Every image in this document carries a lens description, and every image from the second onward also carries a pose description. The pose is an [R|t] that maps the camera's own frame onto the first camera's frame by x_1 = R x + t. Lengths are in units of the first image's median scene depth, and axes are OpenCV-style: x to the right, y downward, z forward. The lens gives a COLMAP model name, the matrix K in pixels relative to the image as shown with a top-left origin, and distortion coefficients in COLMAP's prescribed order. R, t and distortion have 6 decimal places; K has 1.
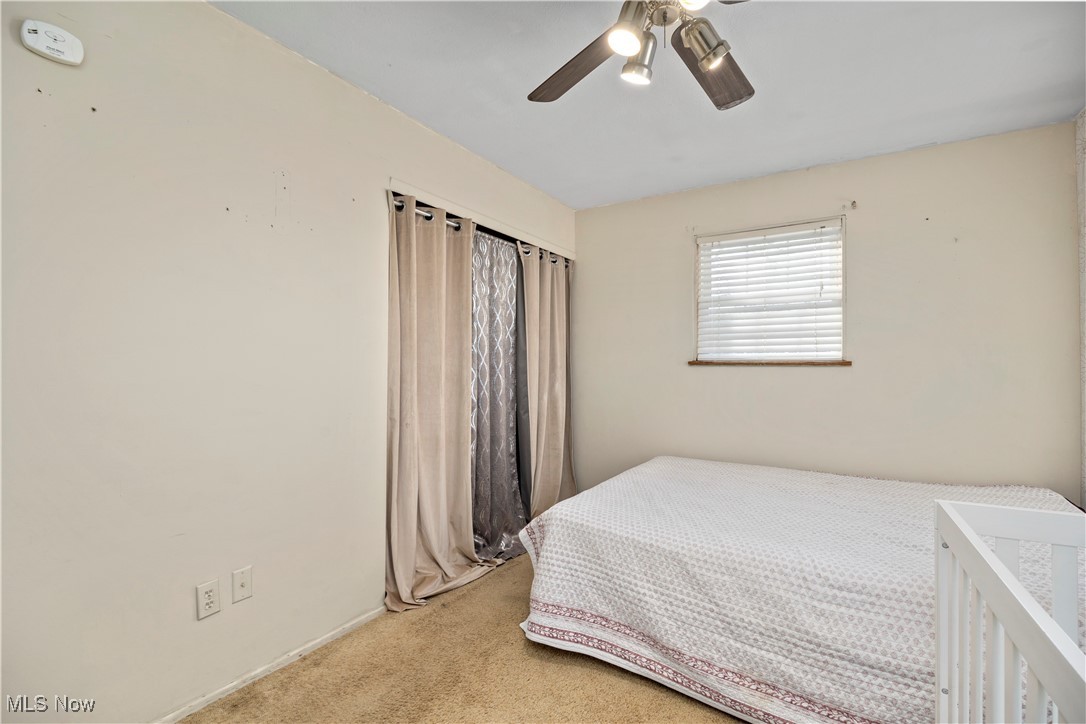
lens RADIAL K [[490.5, 0, 547.9], [0, 490.5, 362.0], [0, 0, 1]] dist [-0.017146, 0.000535]
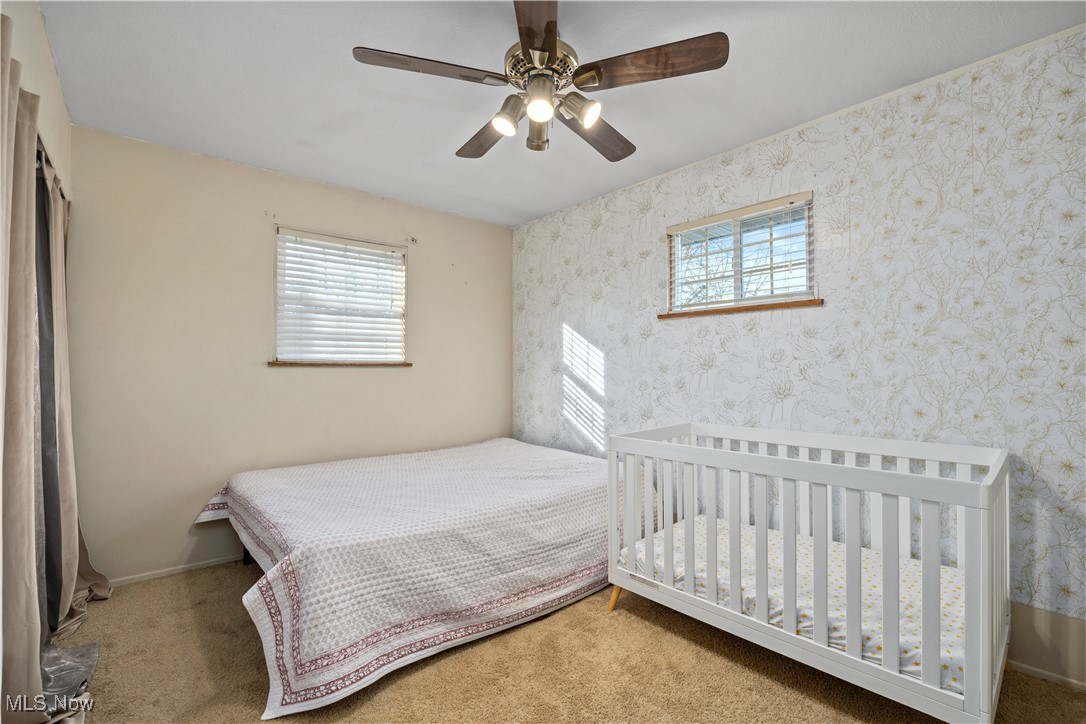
lens RADIAL K [[490.5, 0, 550.2], [0, 490.5, 364.5], [0, 0, 1]] dist [-0.017146, 0.000535]
pose [[0.263419, 0.002278, 0.964679, -0.724141], [-0.008570, 0.999963, -0.000021, -0.001335], [-0.964643, -0.008262, 0.263429, 0.437346]]
